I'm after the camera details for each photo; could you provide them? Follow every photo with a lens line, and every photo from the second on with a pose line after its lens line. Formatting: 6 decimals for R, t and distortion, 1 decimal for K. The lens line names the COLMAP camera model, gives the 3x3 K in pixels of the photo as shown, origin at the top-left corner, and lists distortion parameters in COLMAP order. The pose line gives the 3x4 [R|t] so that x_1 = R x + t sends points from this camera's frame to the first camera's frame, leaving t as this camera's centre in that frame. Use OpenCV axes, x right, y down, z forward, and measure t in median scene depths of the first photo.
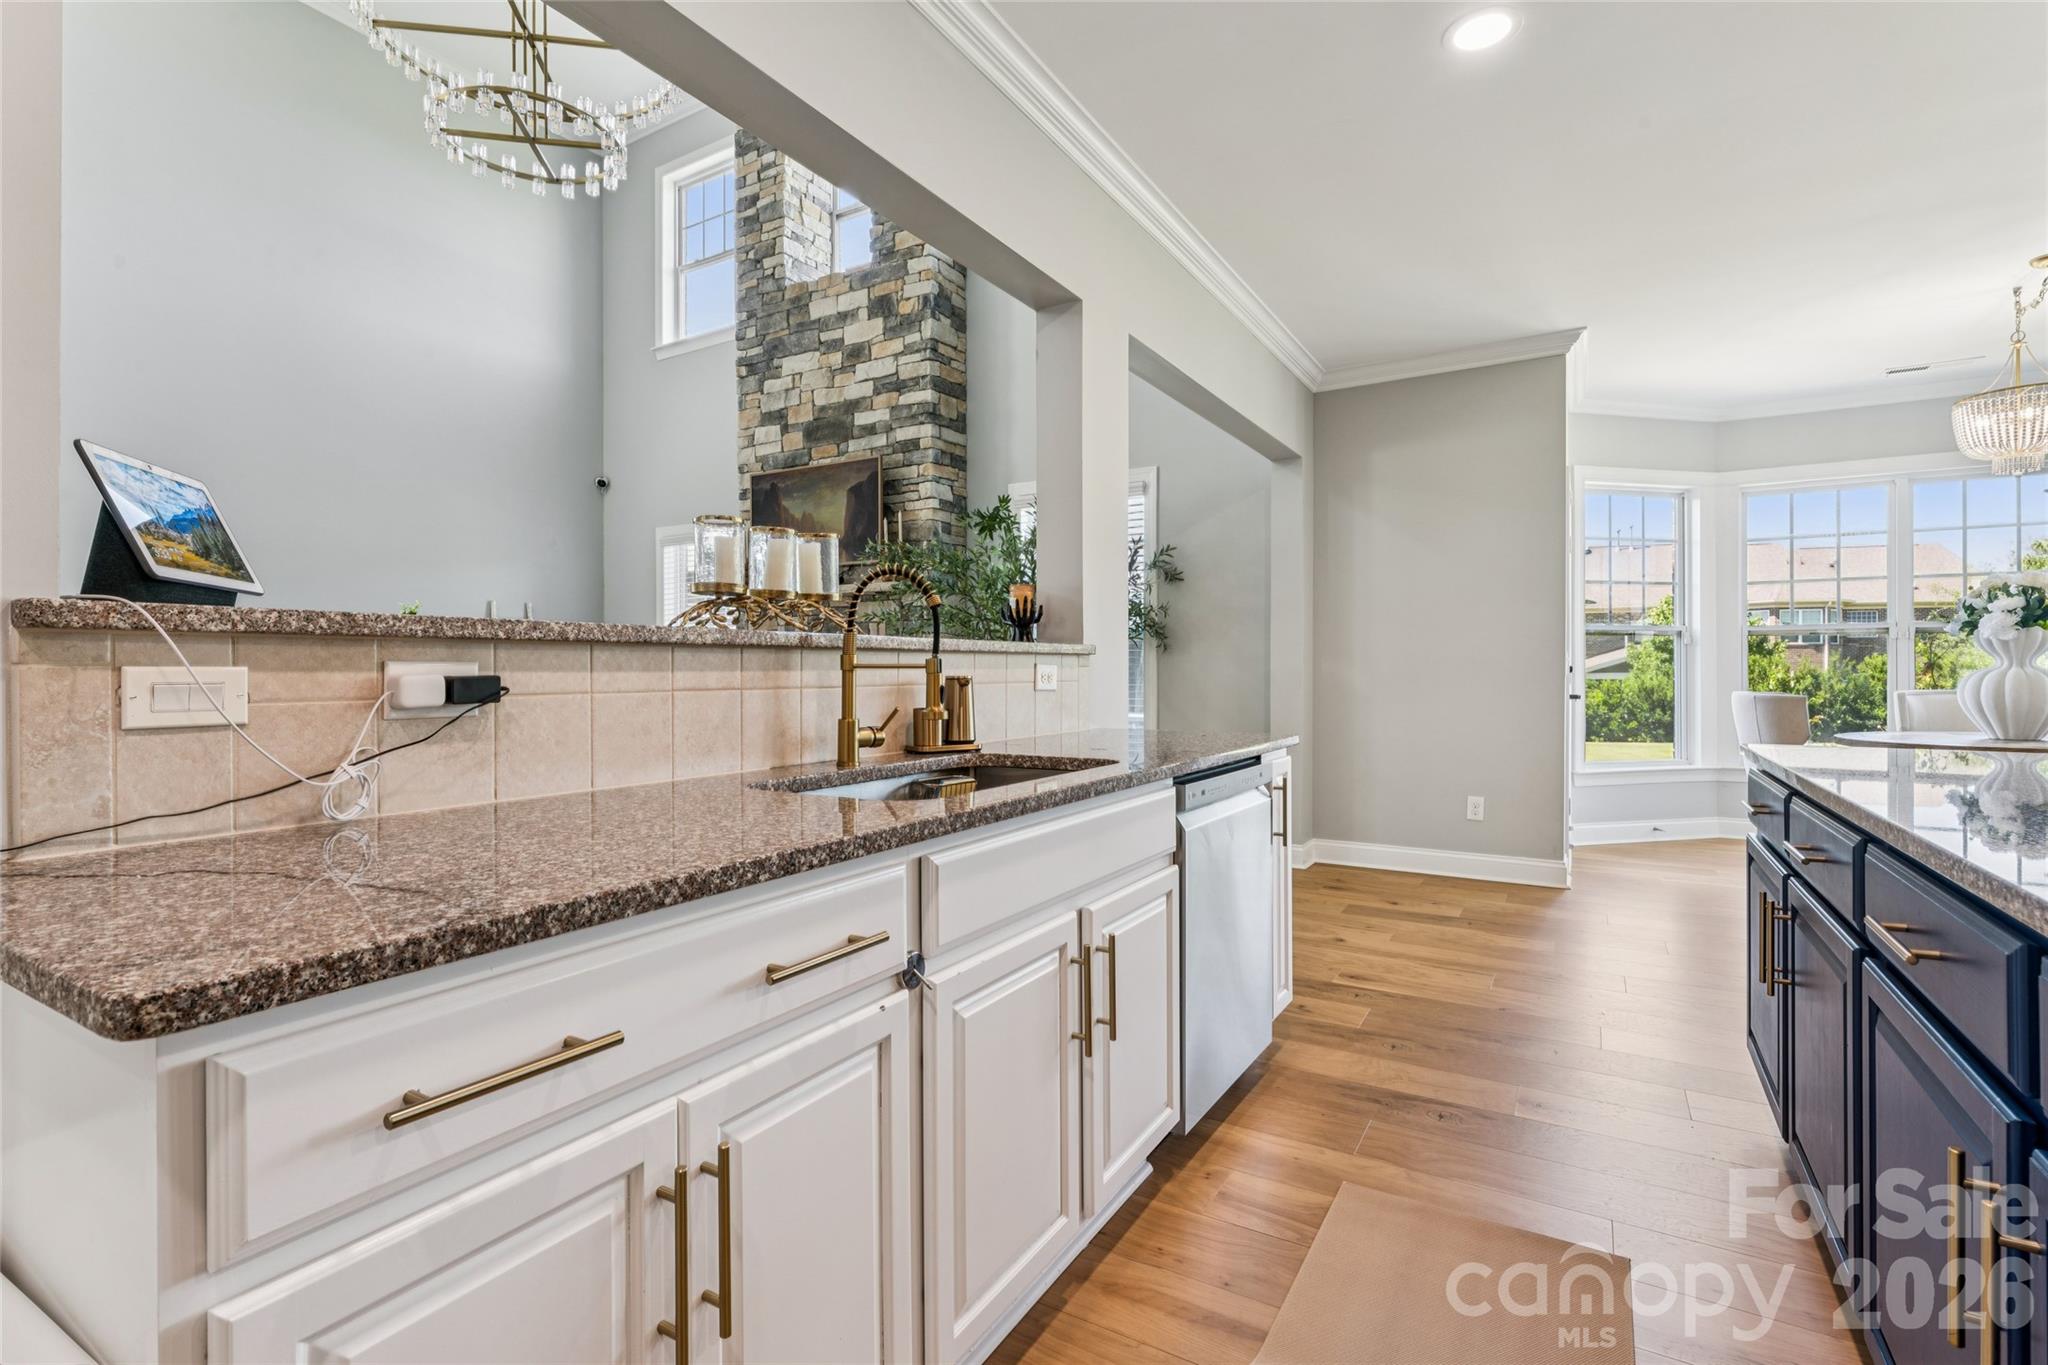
lens RADIAL K [[935.0, 0, 1017.2], [0, 935.0, 679.0], [0, 0, 1]] dist [-0.006345, 0.000046]
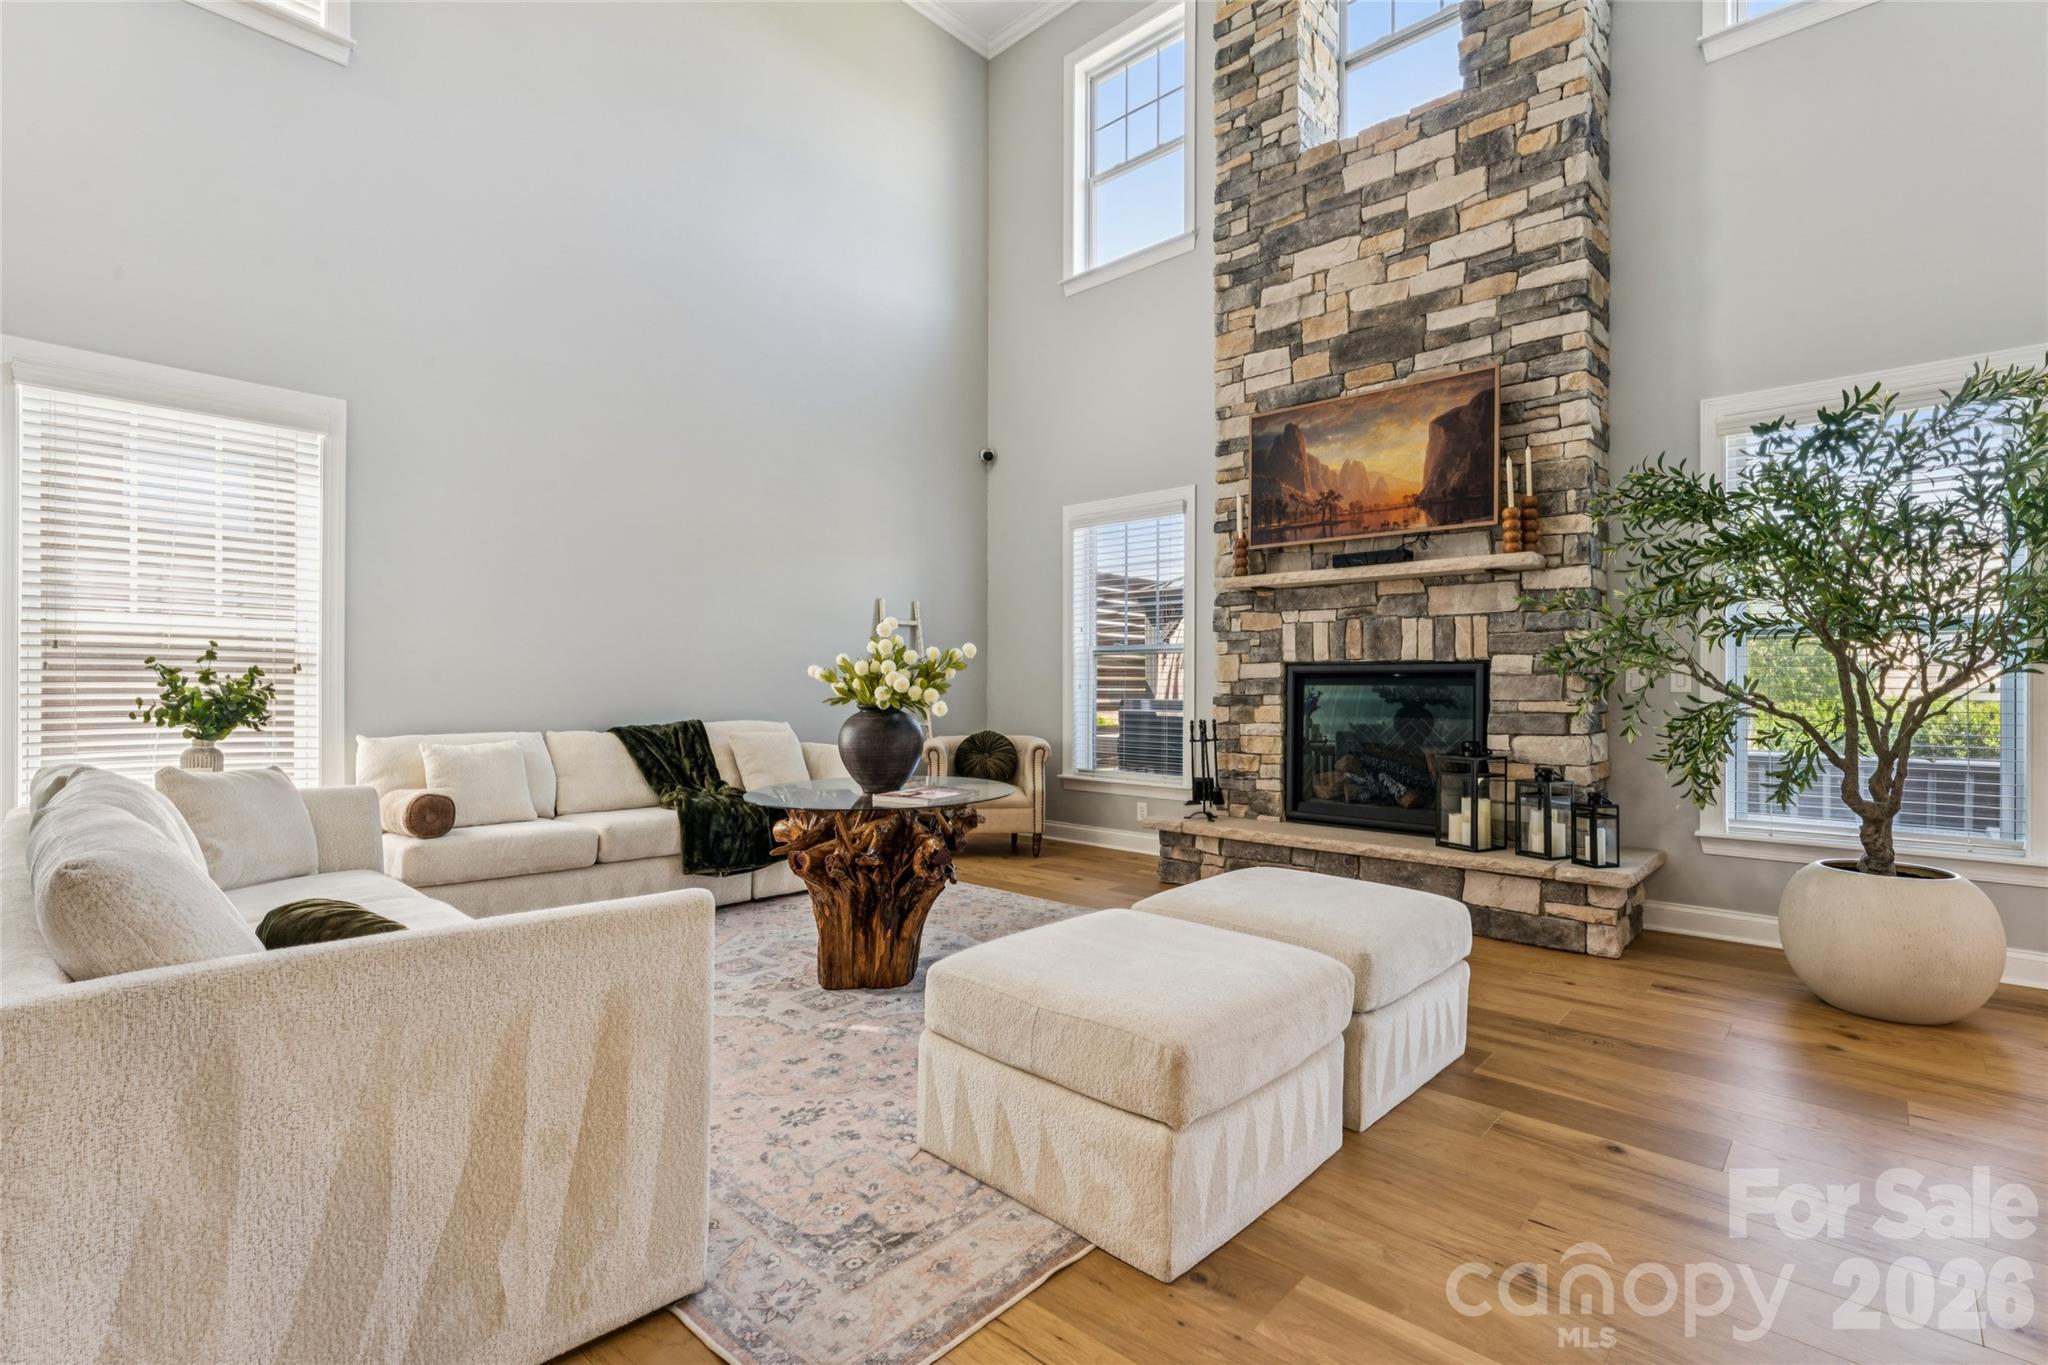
lens RADIAL K [[946.9, 0, 1026.1], [0, 946.9, 678.5], [0, 0, 1]] dist [0.002211, -0.000557]
pose [[0.980688, 0.002885, -0.195556, -0.319700], [-0.006438, 0.999825, -0.017538, -0.001267], [0.195471, 0.018458, 0.980536, 0.255399]]
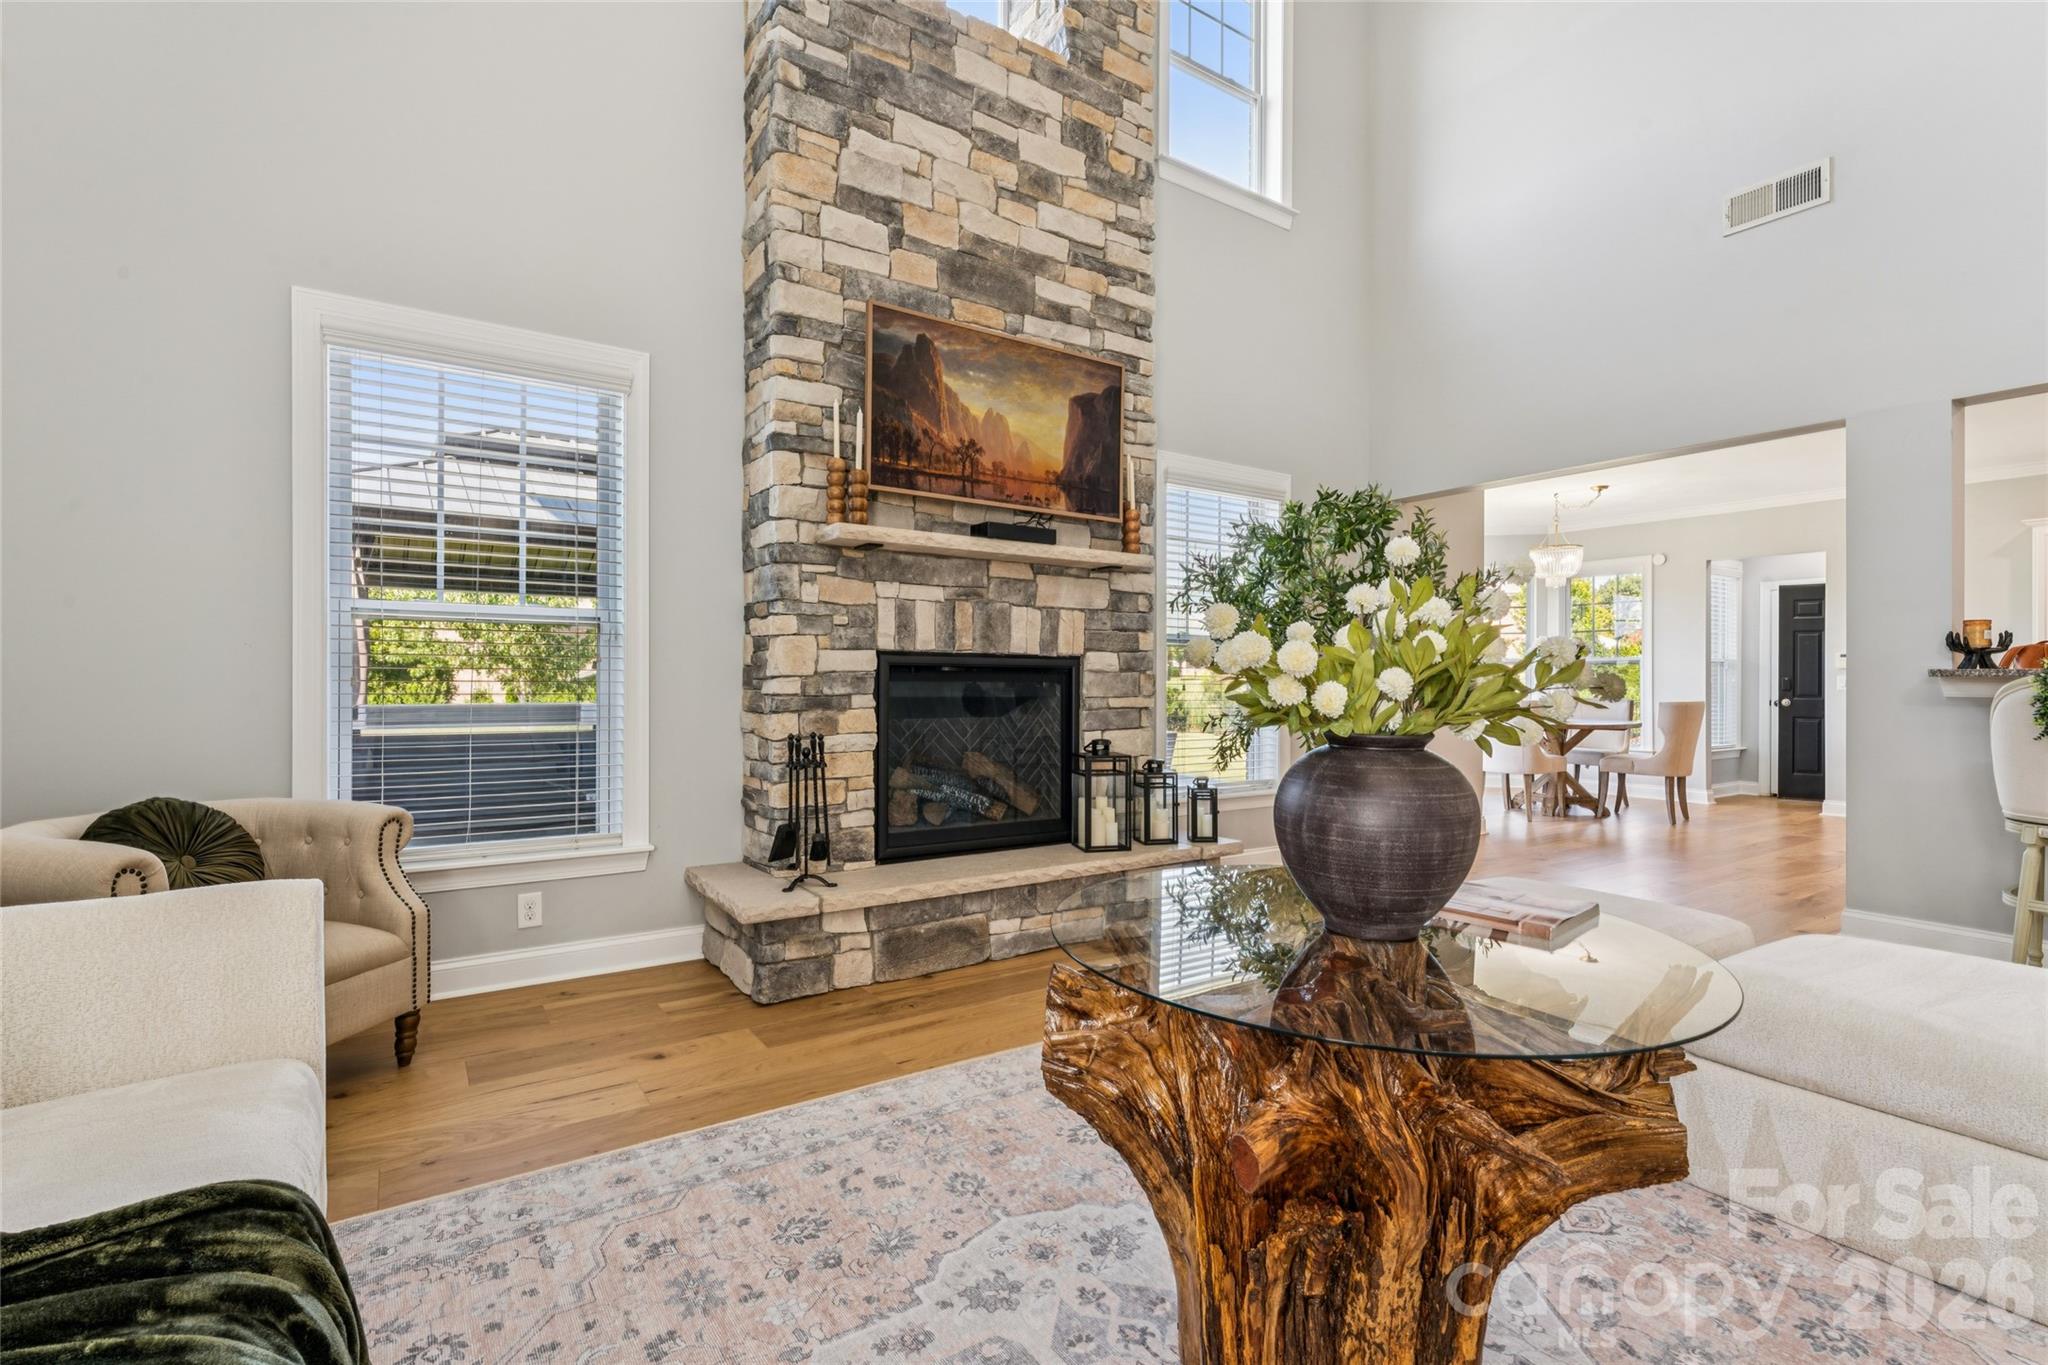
lens RADIAL K [[935.0, 0, 1017.2], [0, 935.0, 679.0], [0, 0, 1]] dist [-0.006345, 0.000046]
pose [[0.419985, 0.004566, 0.907520, -0.733313], [0.001329, 0.999983, -0.005646, -0.008504], [-0.907530, 0.003577, 0.419972, 0.731085]]
